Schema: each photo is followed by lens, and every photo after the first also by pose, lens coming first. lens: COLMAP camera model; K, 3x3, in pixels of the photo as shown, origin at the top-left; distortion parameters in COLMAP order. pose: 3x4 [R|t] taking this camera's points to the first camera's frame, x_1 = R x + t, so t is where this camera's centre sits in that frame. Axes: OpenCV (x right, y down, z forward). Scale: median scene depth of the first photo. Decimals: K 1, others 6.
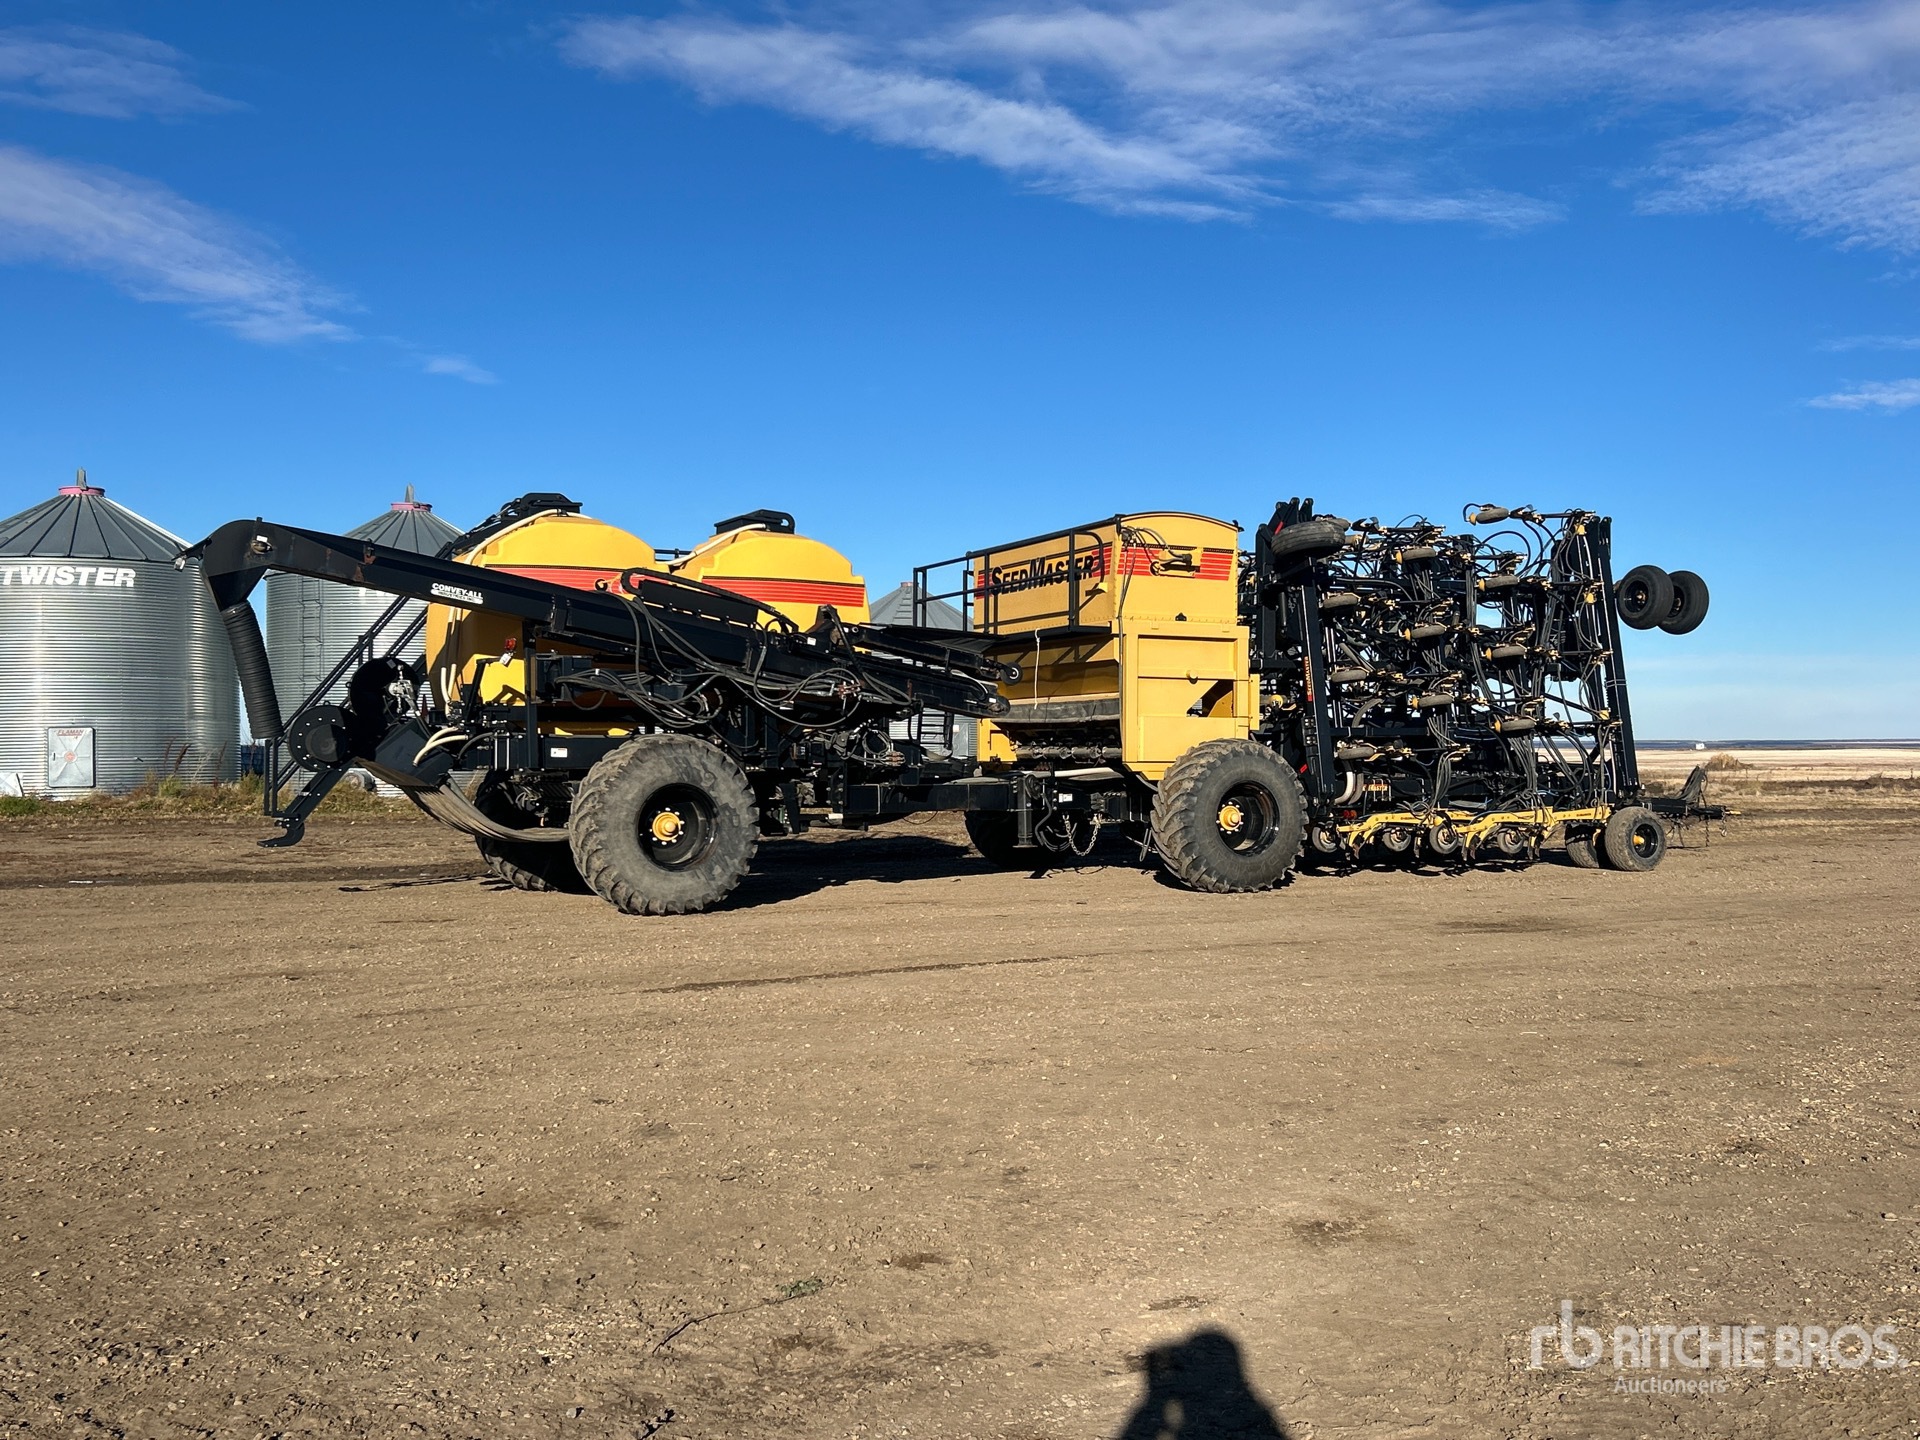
lens RADIAL K [[1760.2, 0, 955.7], [0, 1760.2, 729.0], [0, 0, 1]] dist [0.141178, -0.332483]
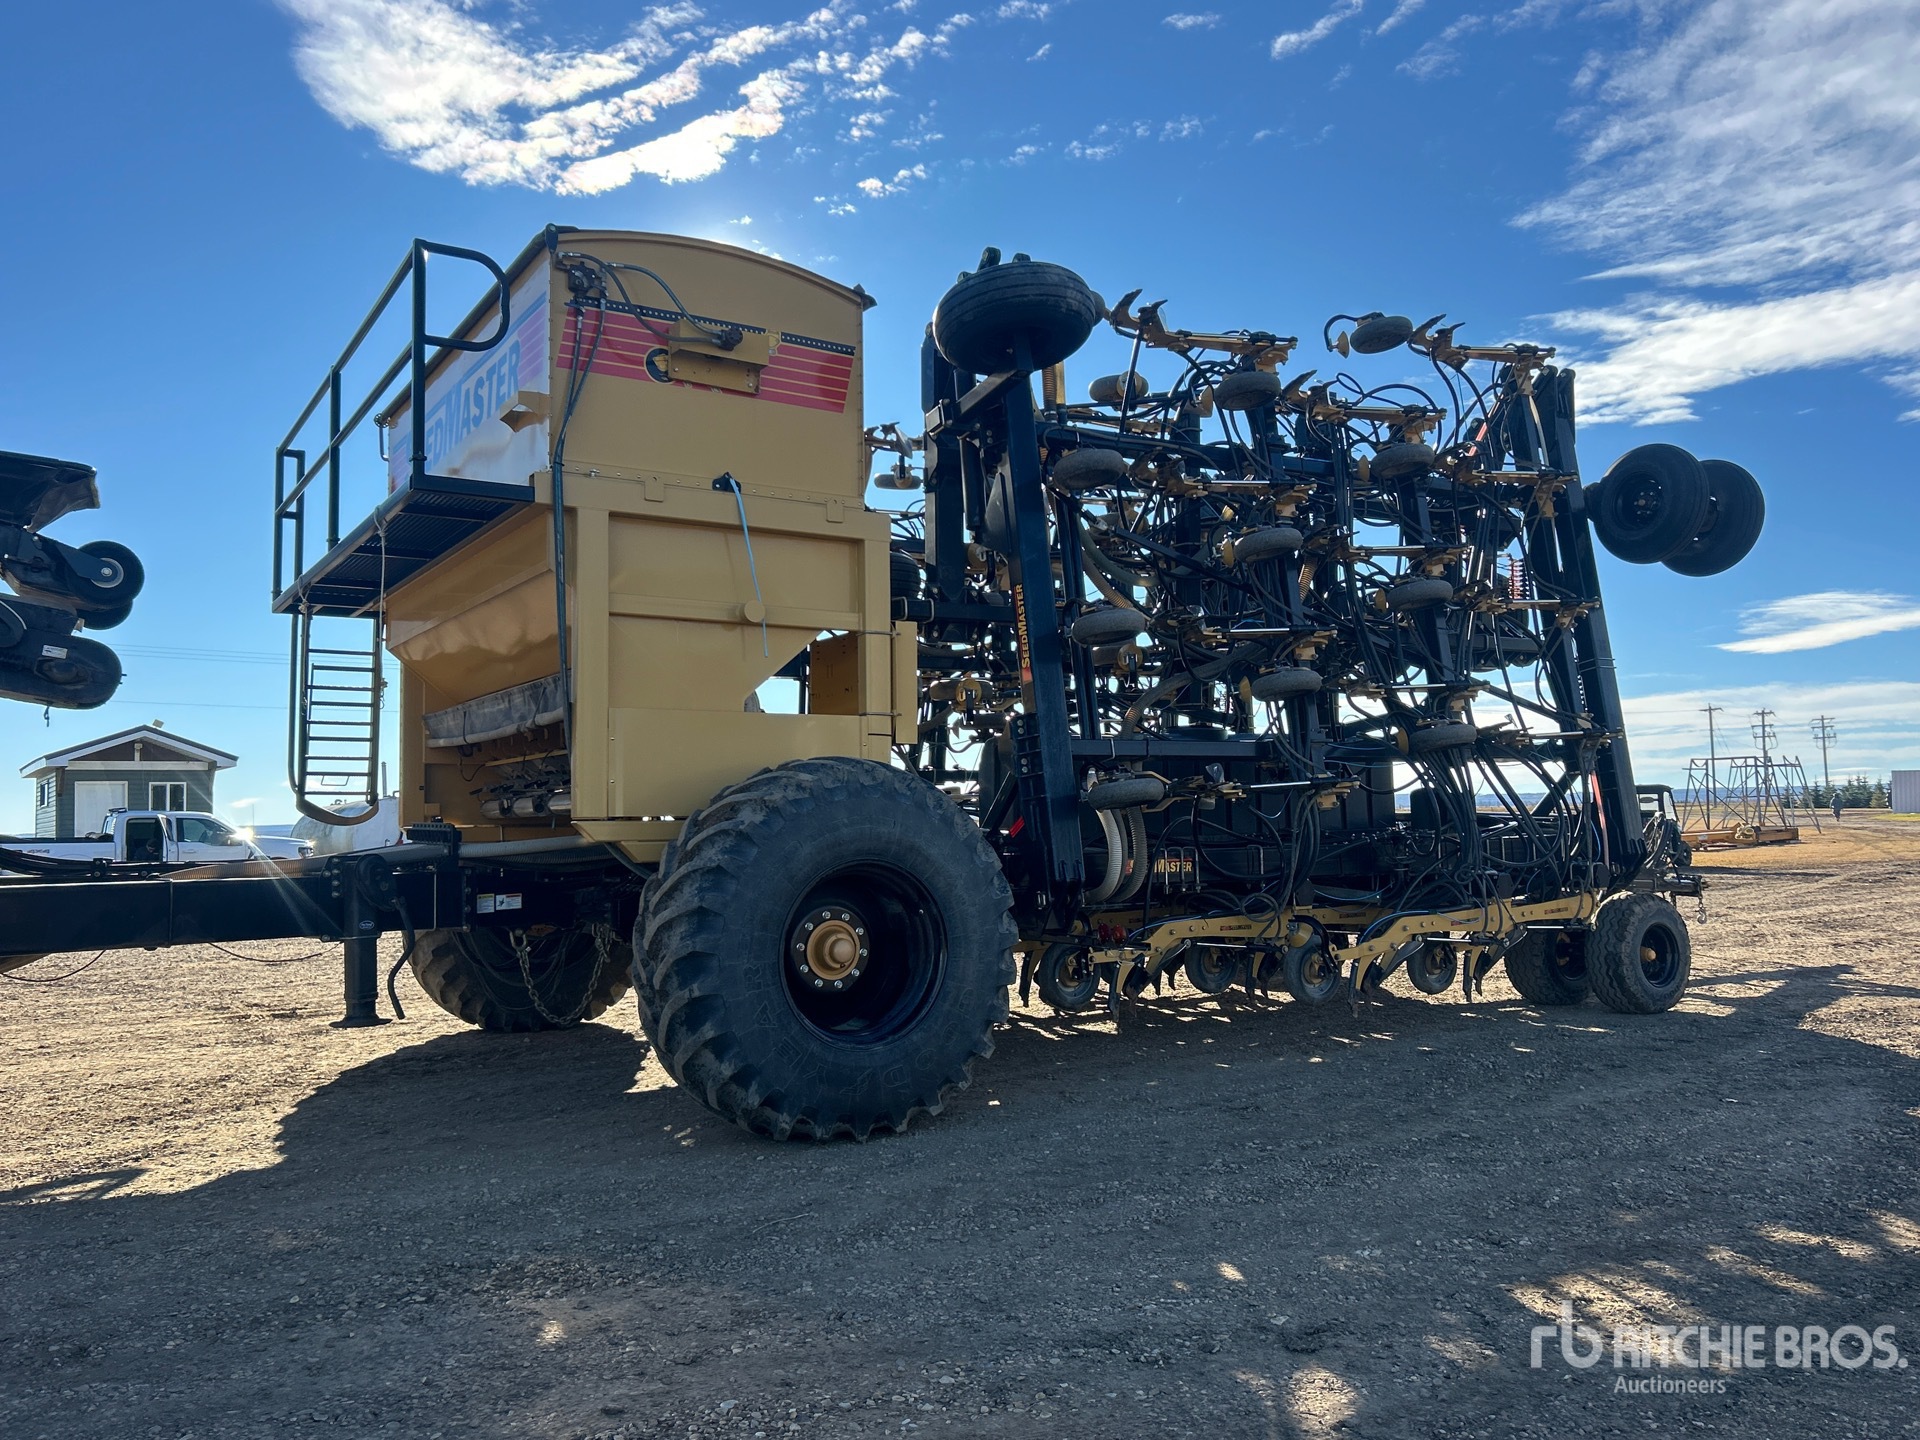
lens RADIAL K [[1760.2, 0, 955.7], [0, 1760.2, 729.0], [0, 0, 1]] dist [0.141178, -0.332483]
pose [[0.993780, -0.007721, 0.111095, 0.121793], [0.011677, 0.999319, -0.035010, 0.011289], [-0.110749, 0.036090, 0.993193, 0.509793]]
